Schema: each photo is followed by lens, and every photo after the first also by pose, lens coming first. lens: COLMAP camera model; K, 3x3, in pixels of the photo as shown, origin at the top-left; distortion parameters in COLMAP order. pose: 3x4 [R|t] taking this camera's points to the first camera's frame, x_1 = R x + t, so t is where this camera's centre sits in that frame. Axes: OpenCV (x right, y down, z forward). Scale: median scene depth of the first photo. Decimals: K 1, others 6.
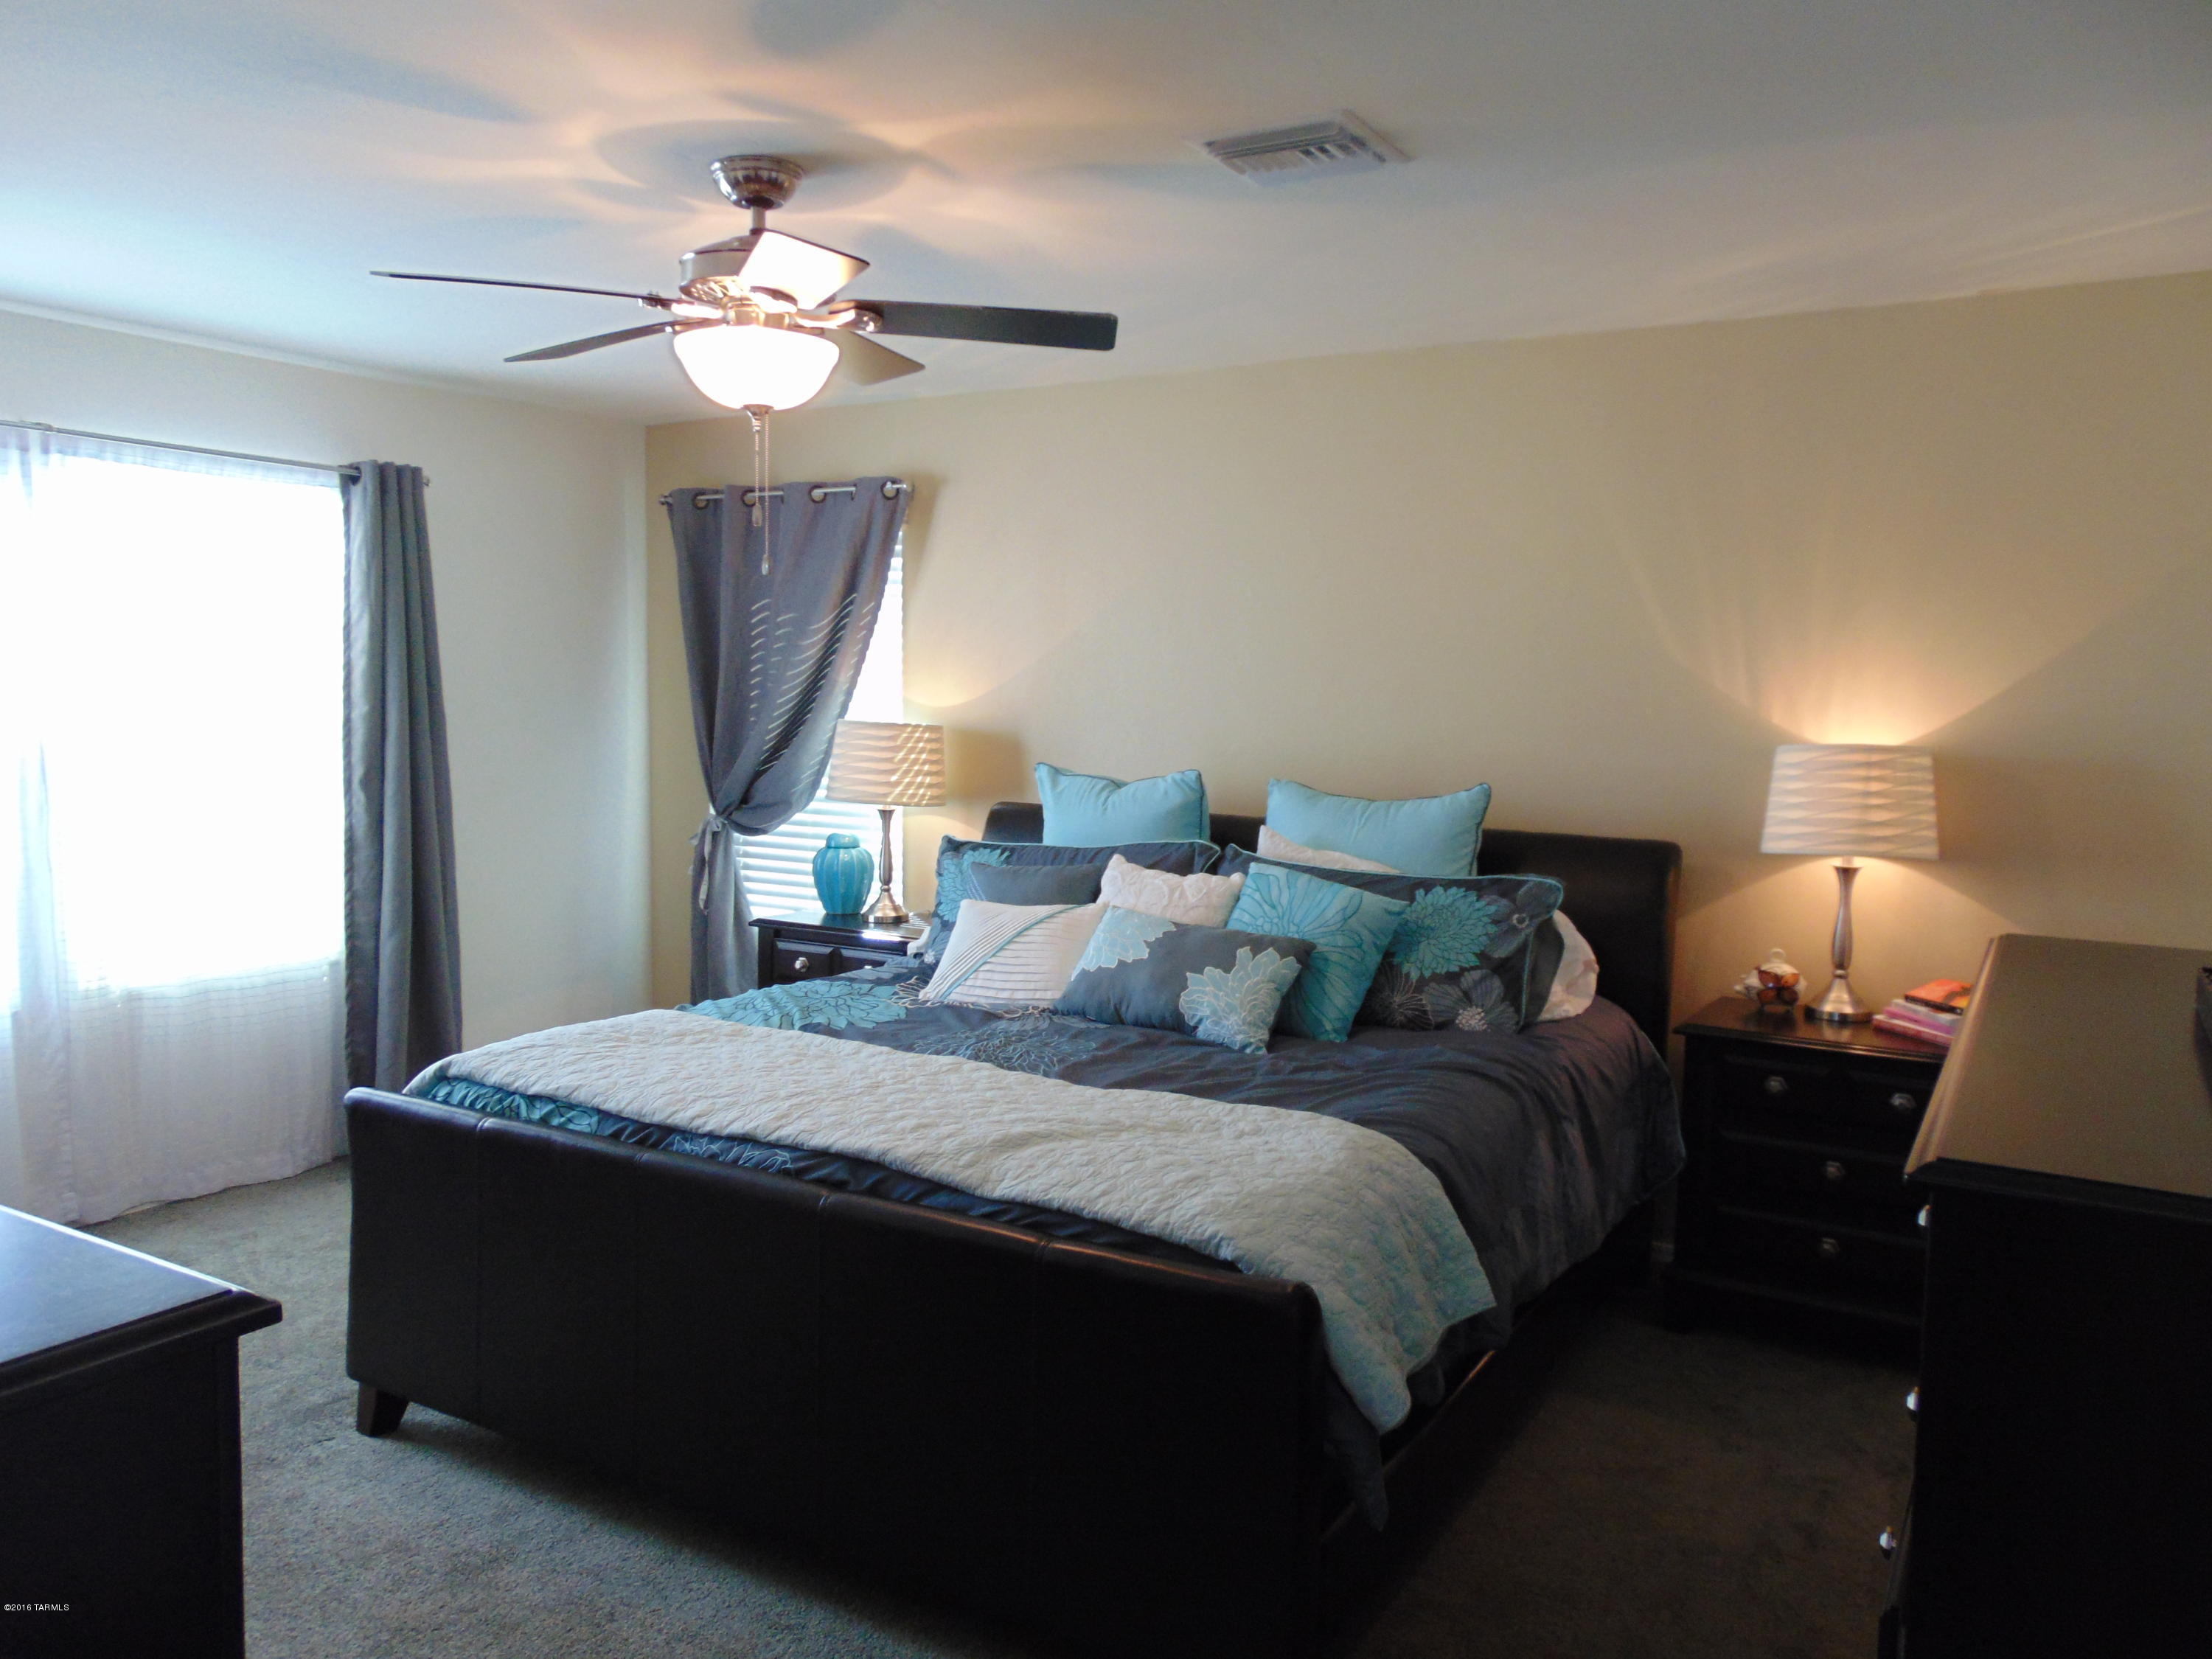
lens RADIAL K [[1657.1, 0, 1090.4], [0, 1657.1, 830.6], [0, 0, 1]] dist [-0.024618, 0.063317]
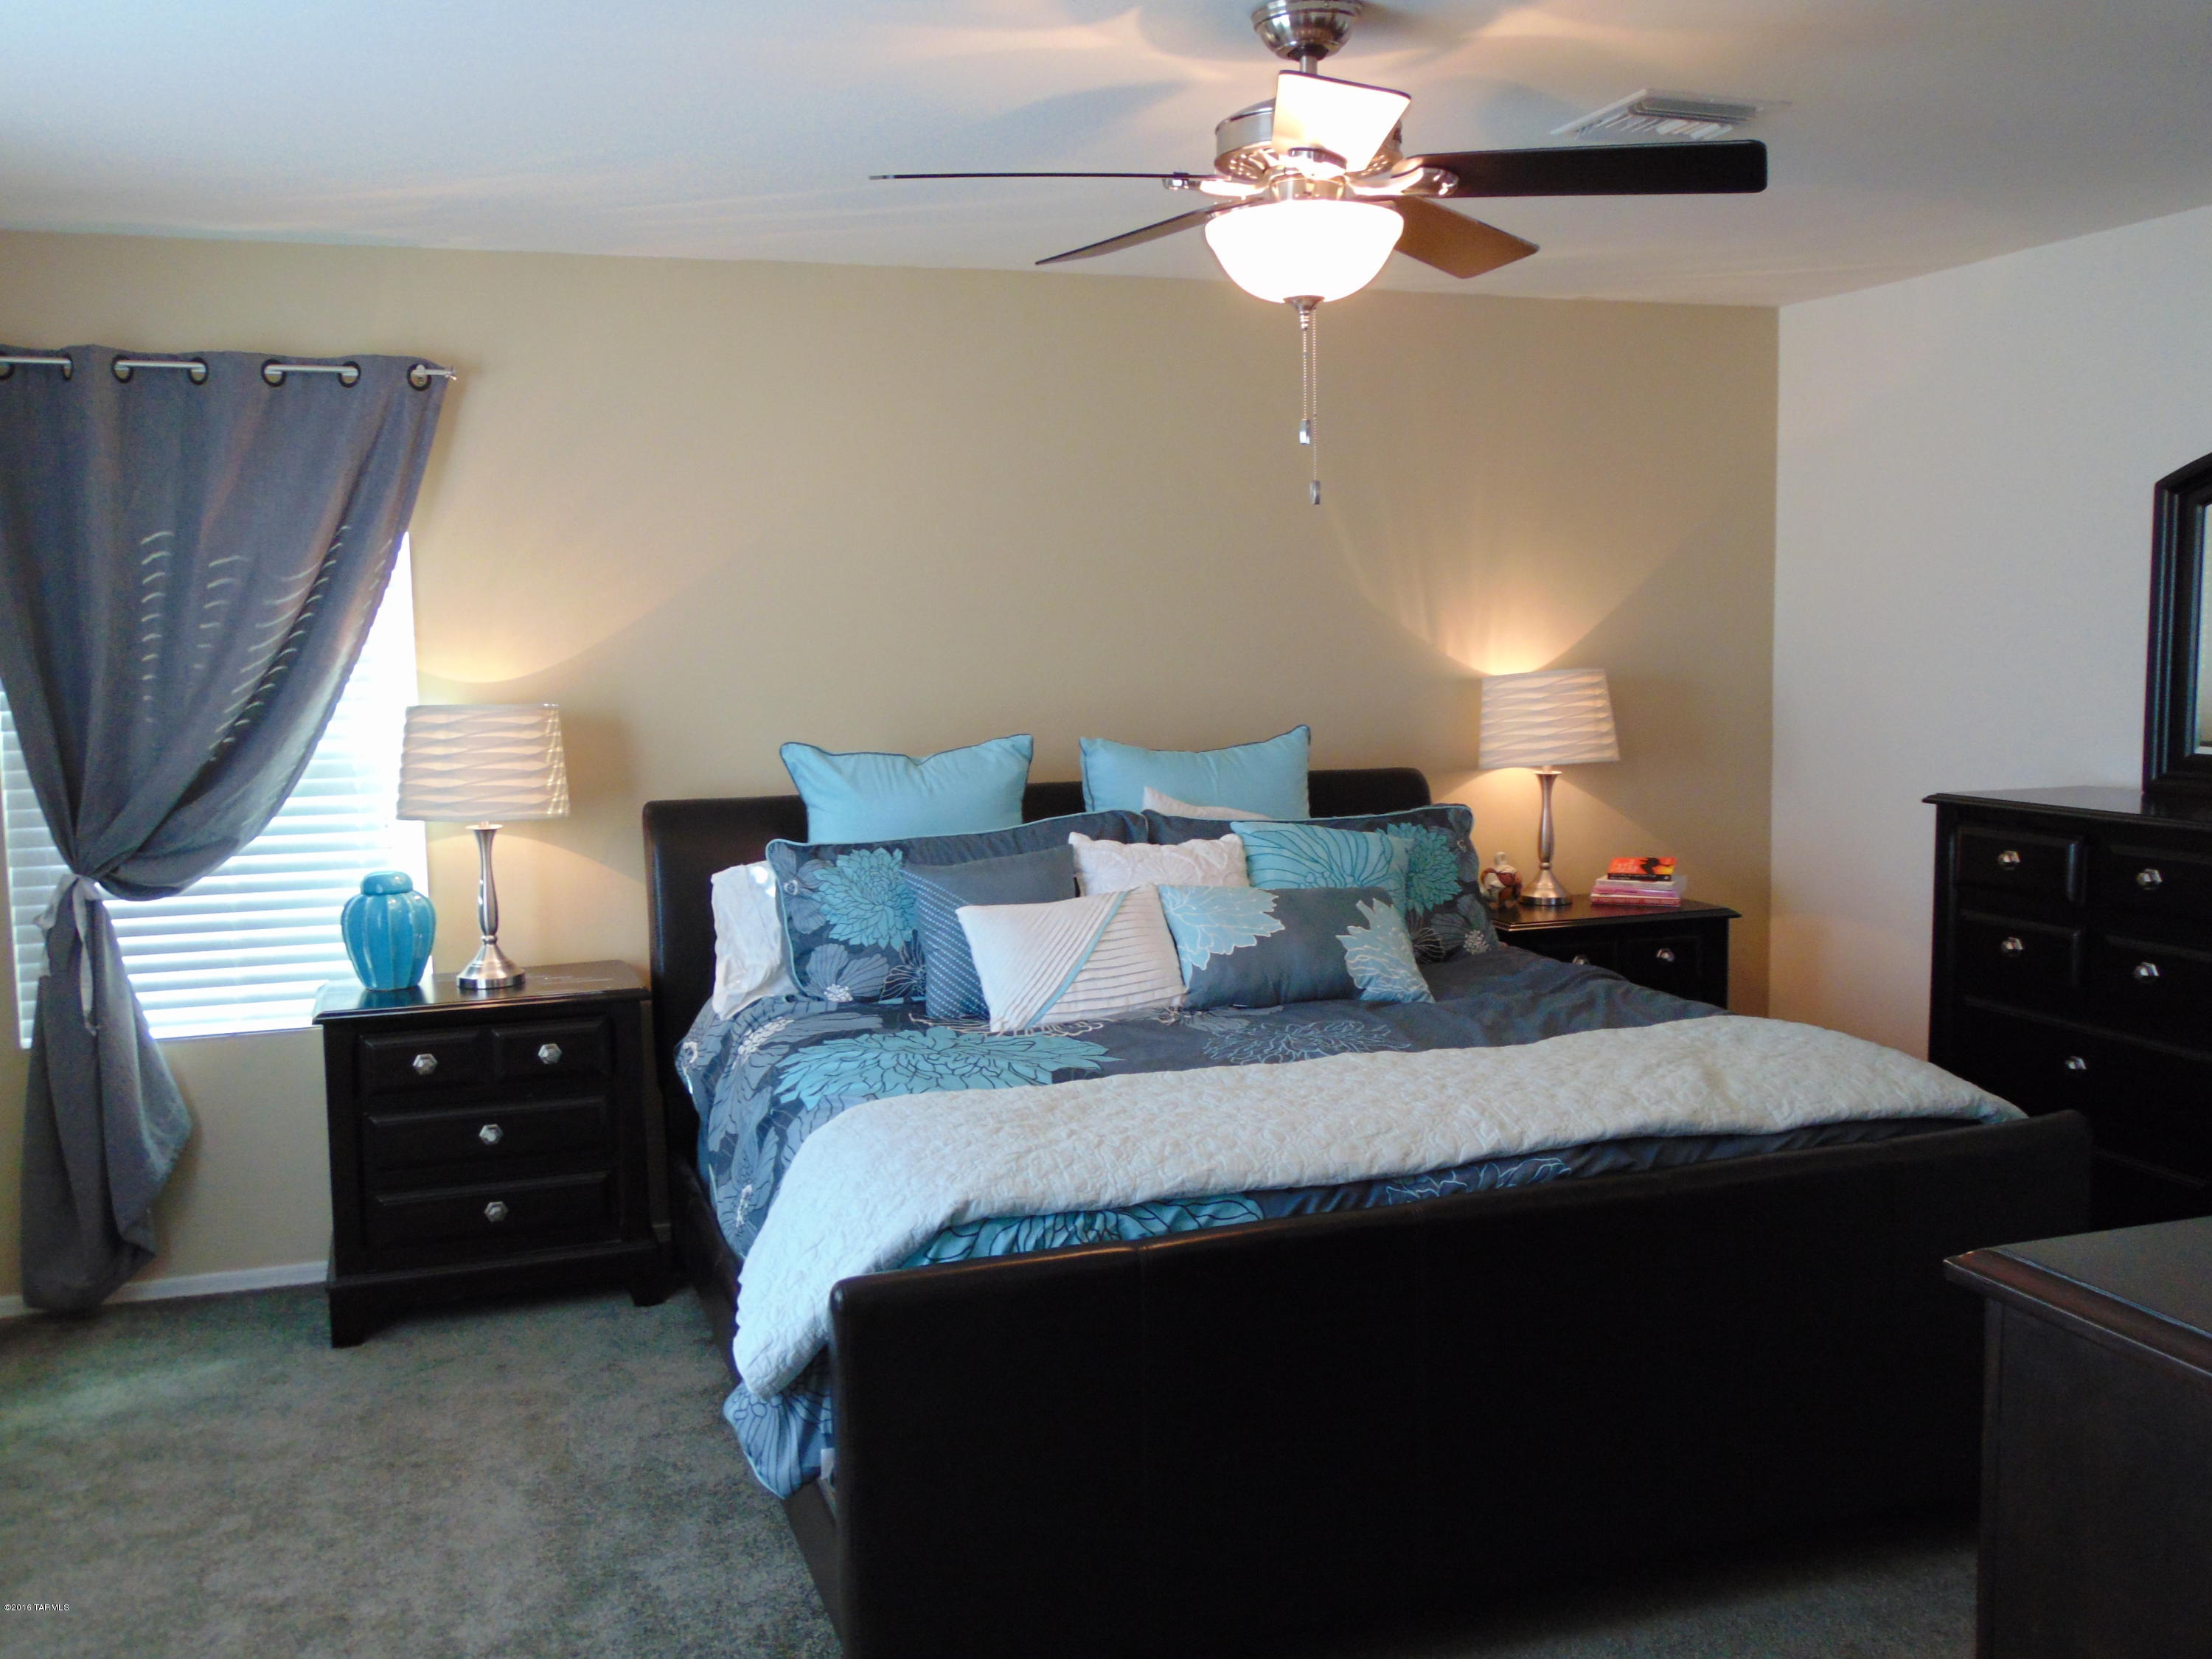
lens RADIAL K [[1903.7, 0, 1102.0], [0, 1903.7, 828.8], [0, 0, 1]] dist [-0.049495, 0.067279]
pose [[0.635363, -0.101597, 0.765501, -0.638177], [0.095569, 0.994032, 0.052605, -0.033326], [-0.766277, 0.039735, 0.641281, 0.305124]]
